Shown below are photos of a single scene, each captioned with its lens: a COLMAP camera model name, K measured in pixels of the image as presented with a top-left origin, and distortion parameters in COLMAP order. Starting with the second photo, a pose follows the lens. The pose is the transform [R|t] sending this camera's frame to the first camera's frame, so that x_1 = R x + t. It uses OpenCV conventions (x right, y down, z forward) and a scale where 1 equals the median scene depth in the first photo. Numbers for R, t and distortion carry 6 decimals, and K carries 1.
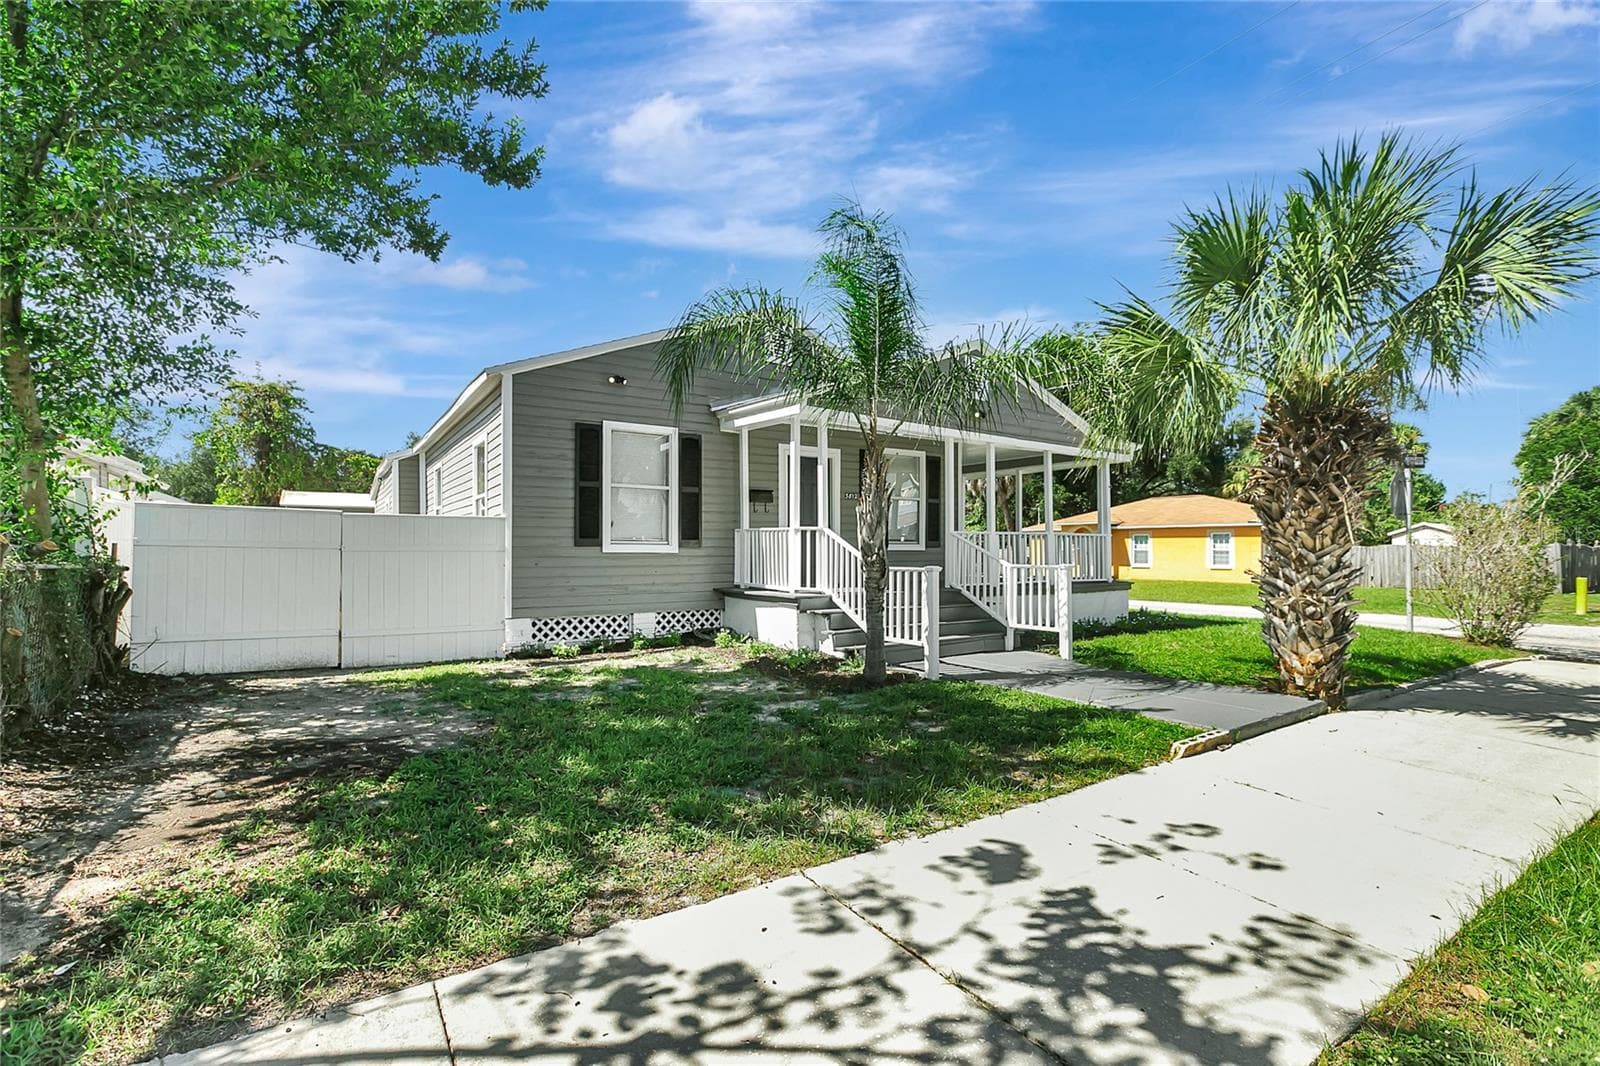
lens RADIAL K [[693.3, 0, 827.7], [0, 693.3, 543.6], [0, 0, 1]] dist [0.001227, 0.000878]
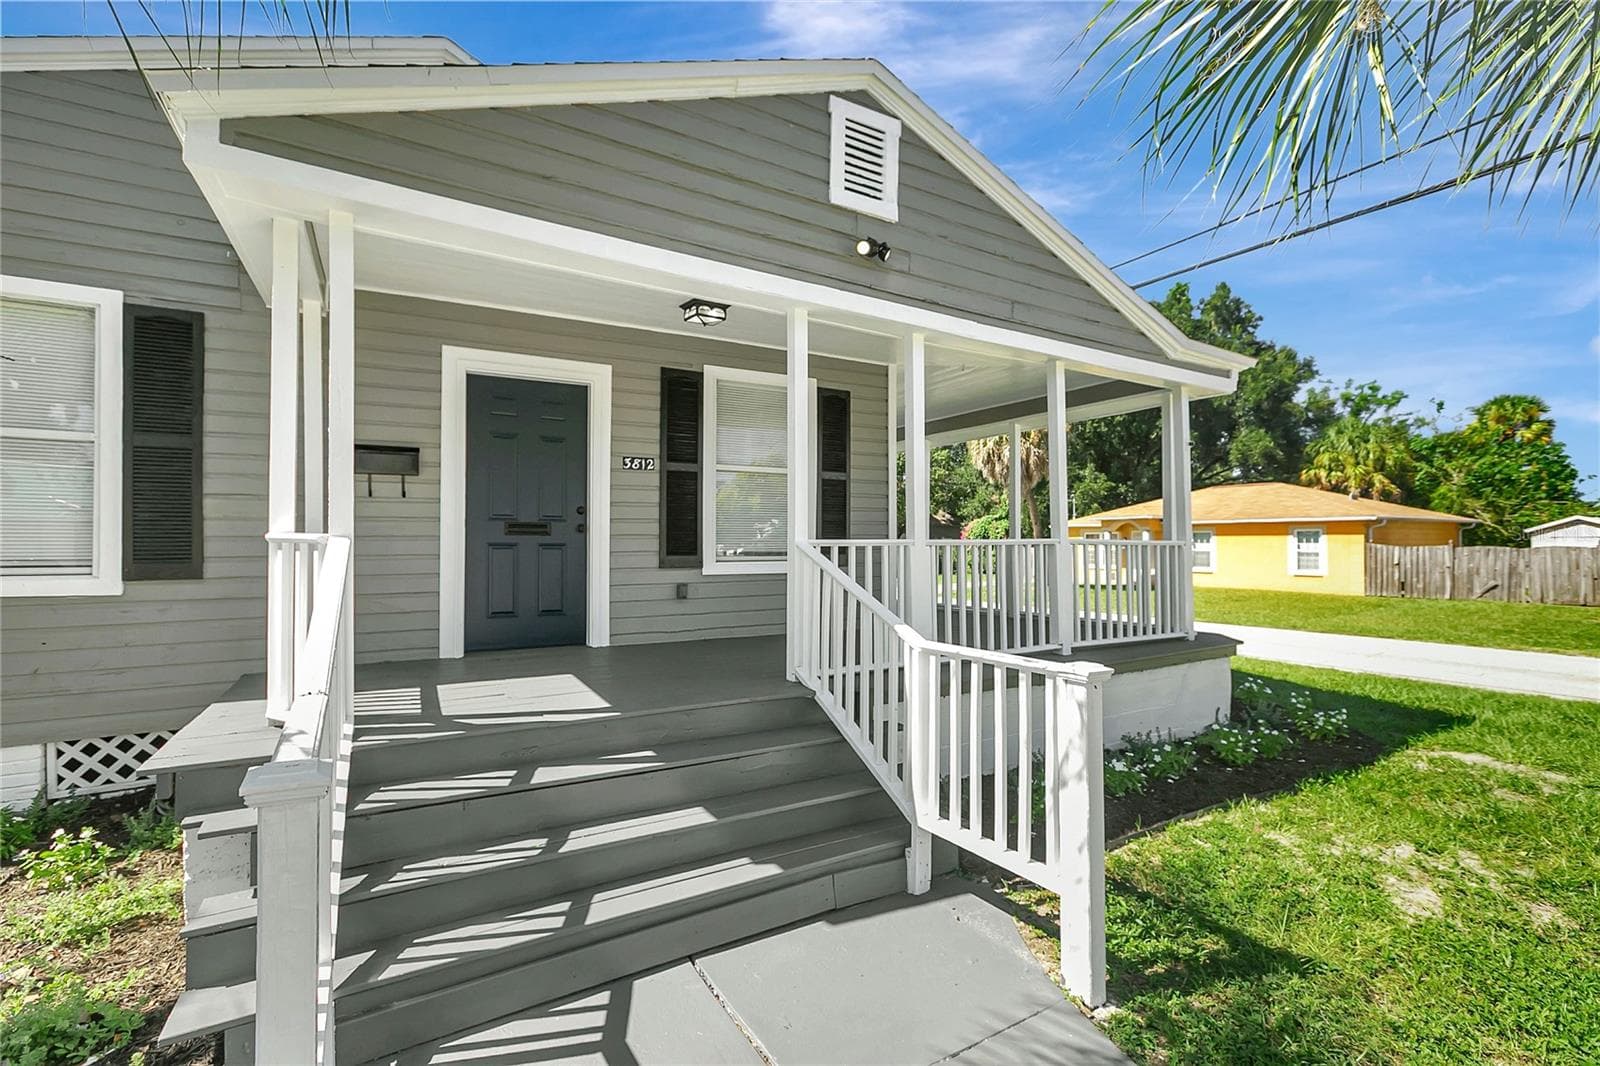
lens RADIAL K [[729.1, 0, 800.0], [0, 729.1, 533.0], [0, 0, 1]] dist [-0.004726, 0.001062]
pose [[0.997584, -0.001568, -0.069449, 0.225568], [0.000924, 0.999956, -0.009299, -0.019617], [0.069460, 0.009212, 0.997542, 0.626878]]
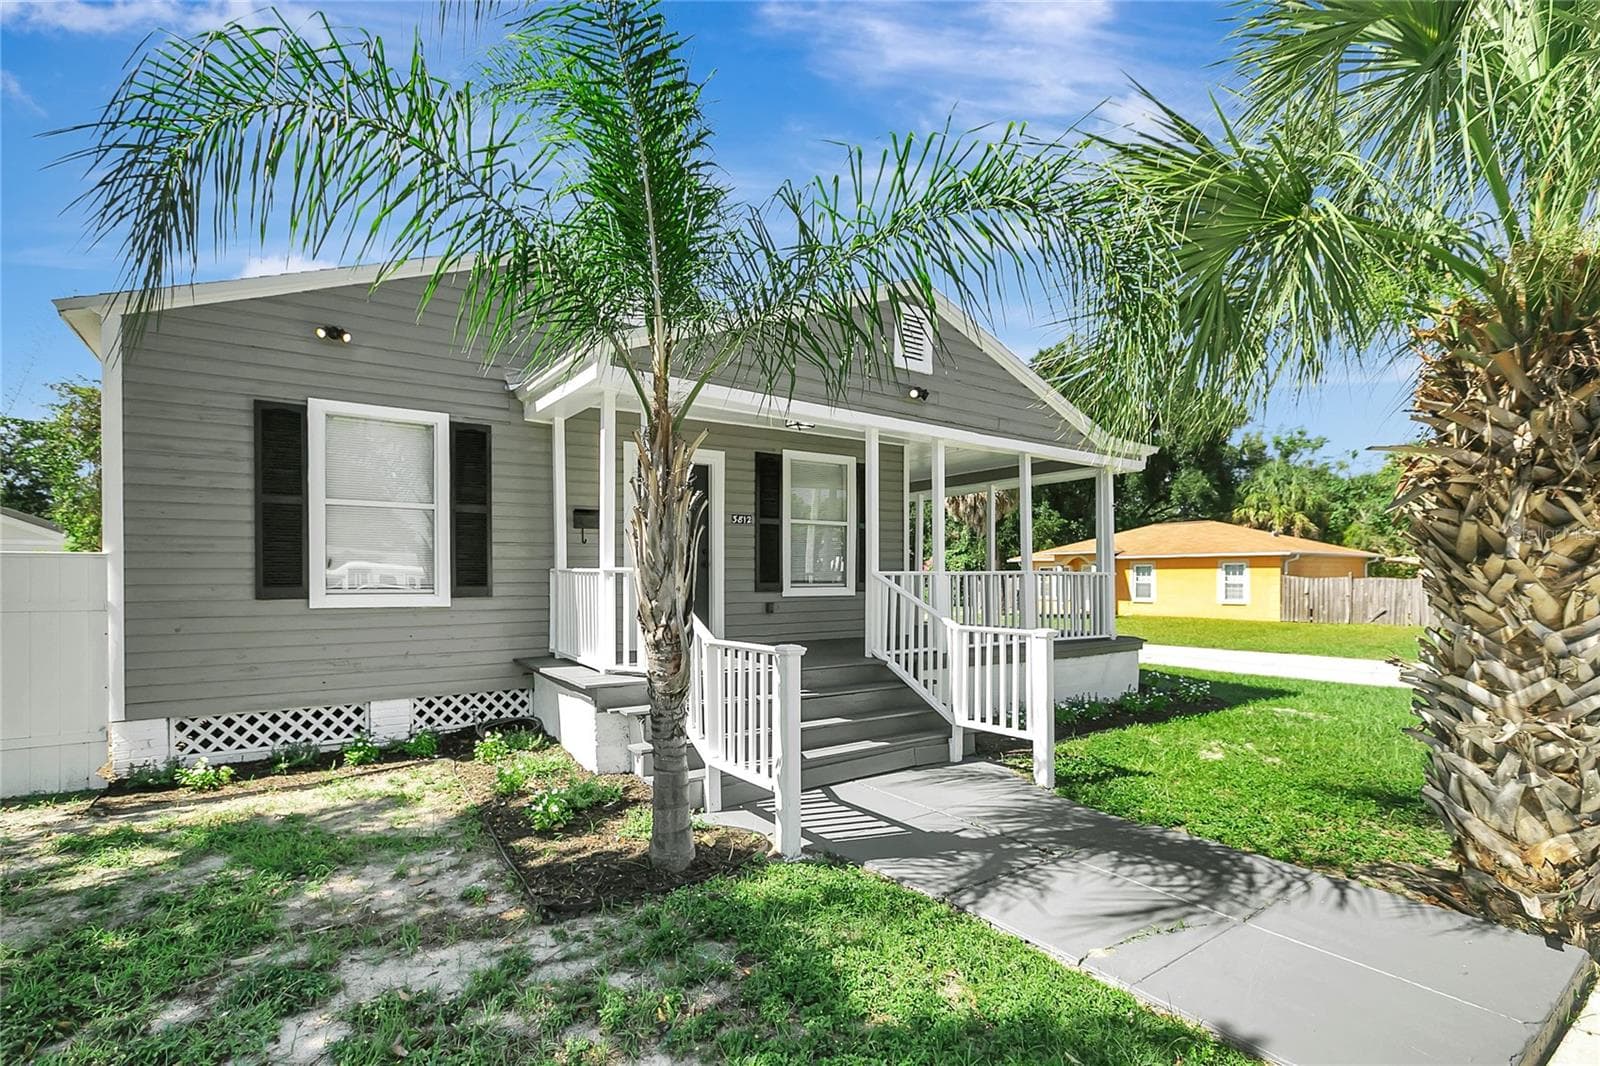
lens RADIAL K [[724.6, 0, 809.0], [0, 724.6, 581.8], [0, 0, 1]] dist [0.000519, 0.000670]
pose [[0.999990, -0.002098, -0.003979, 0.129430], [0.002144, 0.999931, 0.011542, -0.017415], [0.003954, -0.011551, 0.999925, 0.336884]]
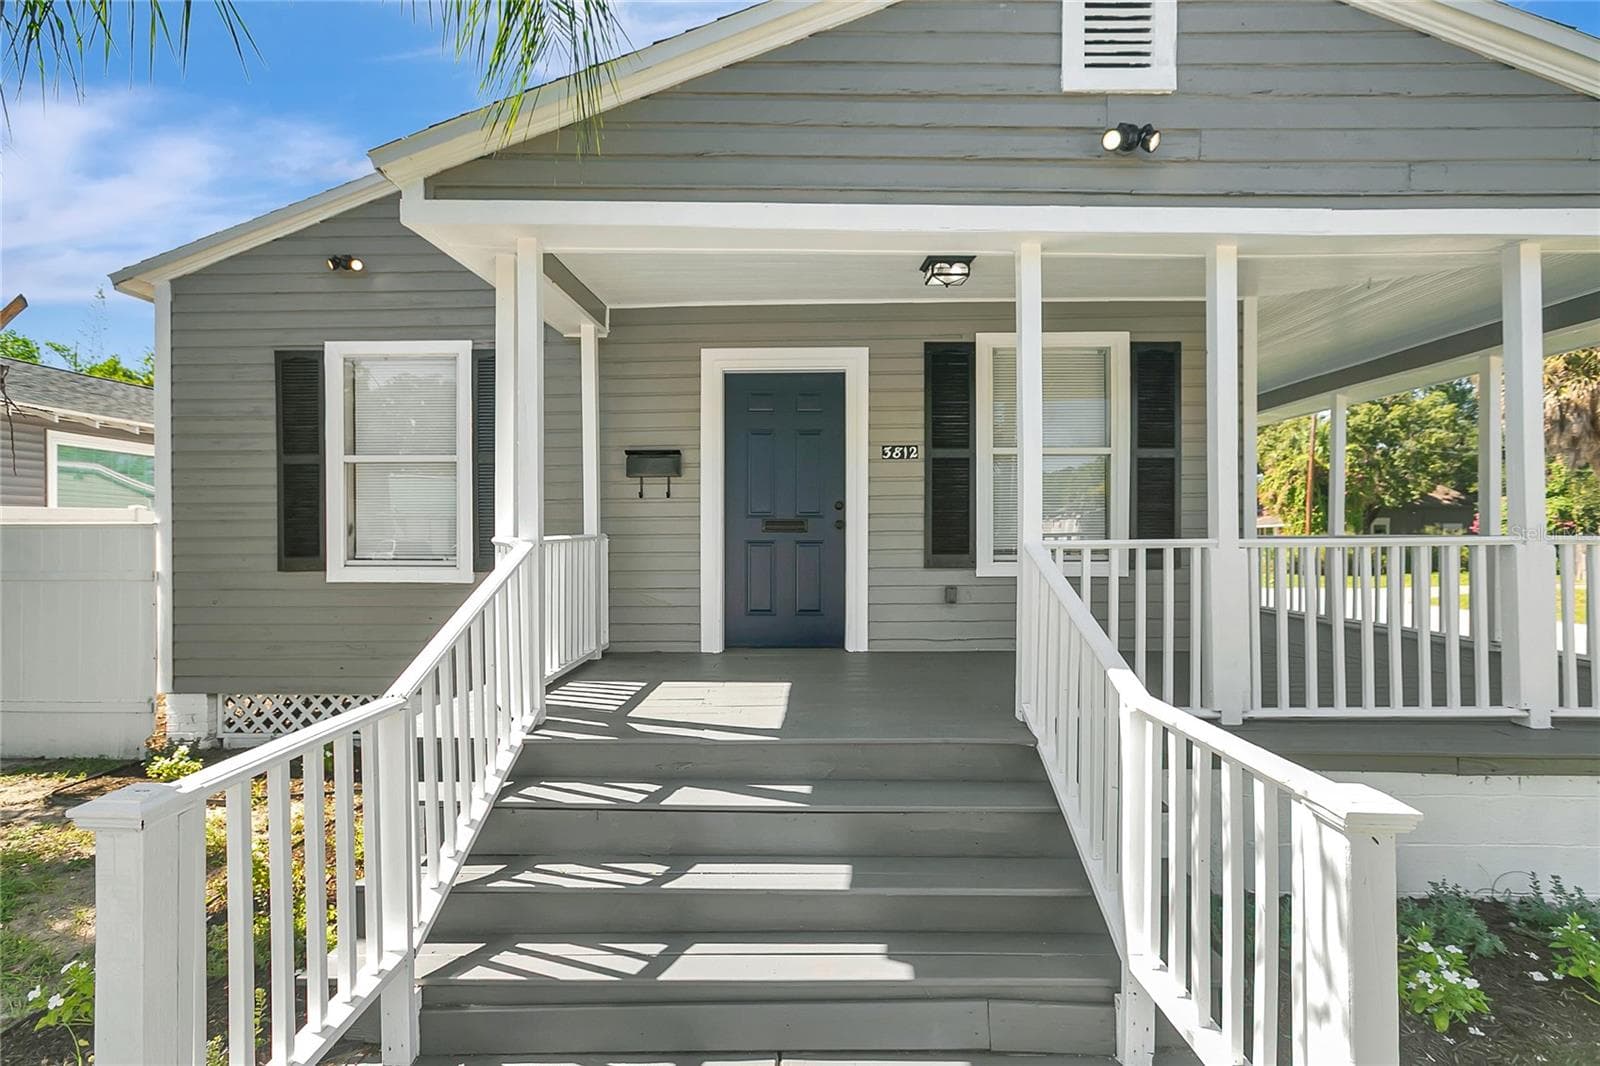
lens RADIAL K [[742.1, 0, 781.5], [0, 742.1, 532.5], [0, 0, 1]] dist [-0.007365, 0.000794]
pose [[0.812903, -0.002352, -0.582395, 0.306144], [0.006809, 0.999962, 0.005466, -0.026709], [0.582360, -0.008409, 0.812888, 0.719682]]
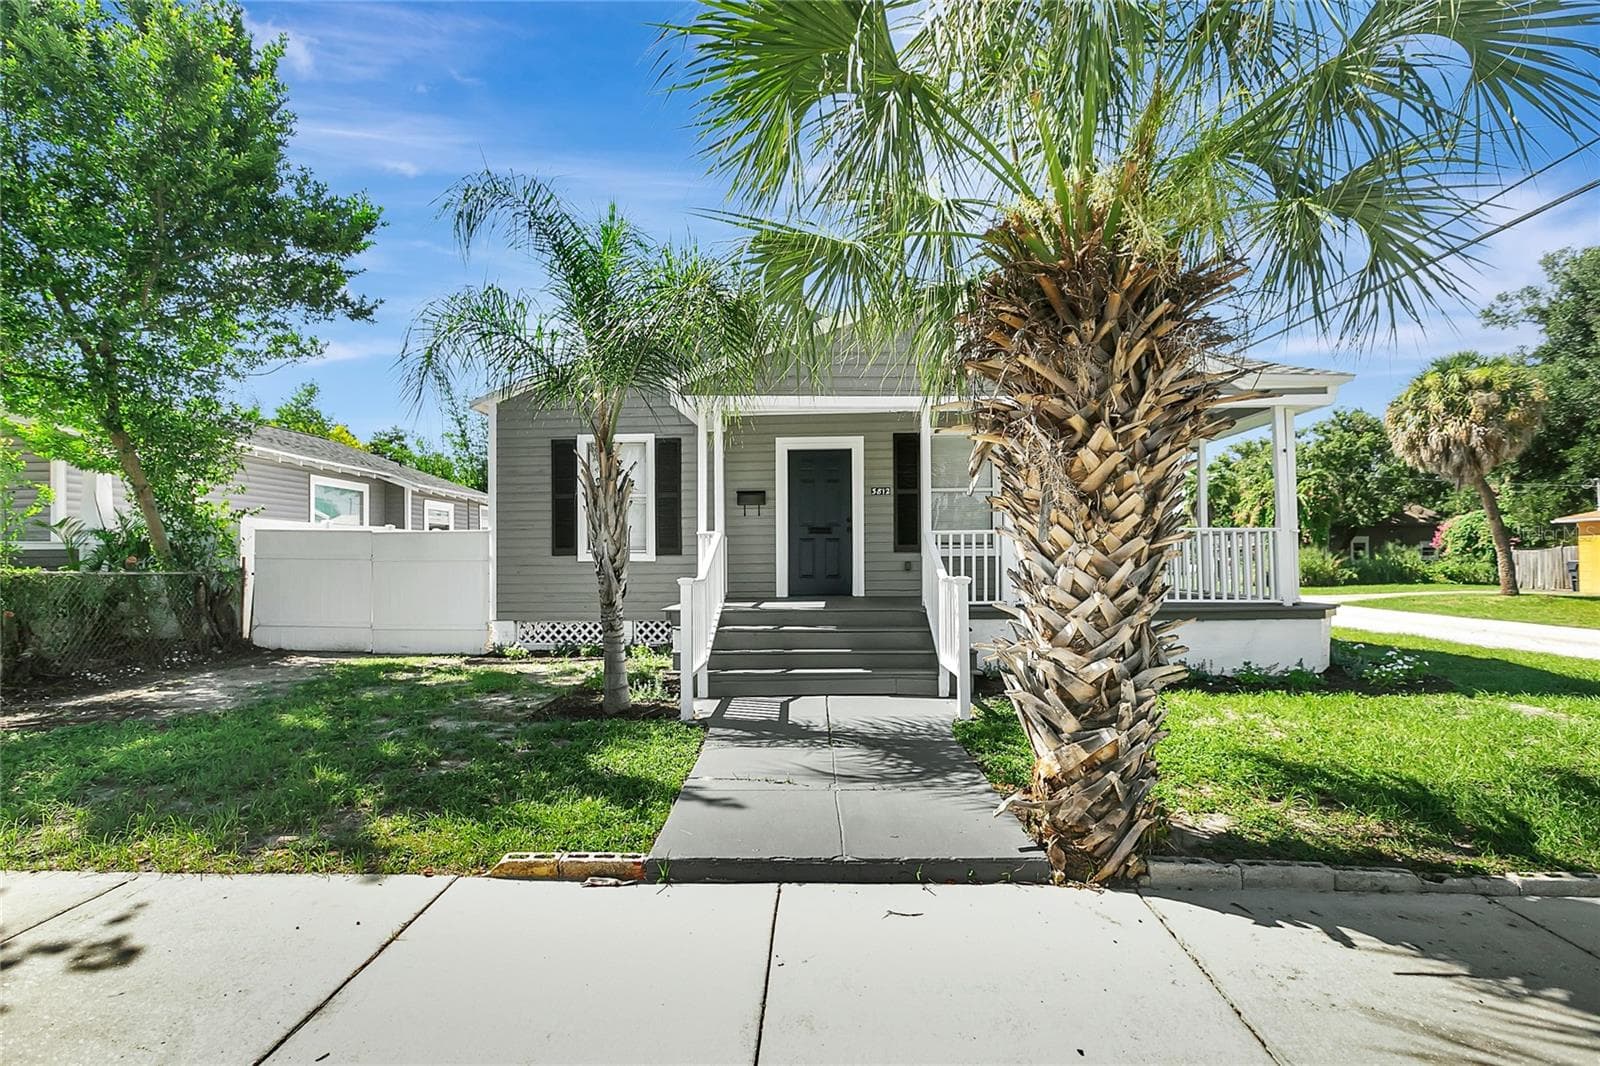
lens RADIAL K [[729.1, 0, 800.0], [0, 729.1, 533.0], [0, 0, 1]] dist [-0.004726, 0.001062]
pose [[0.812957, -0.025126, -0.581781, 0.574433], [0.012600, 0.999594, -0.025564, 0.002656], [0.582187, 0.013452, 0.812943, 0.297186]]
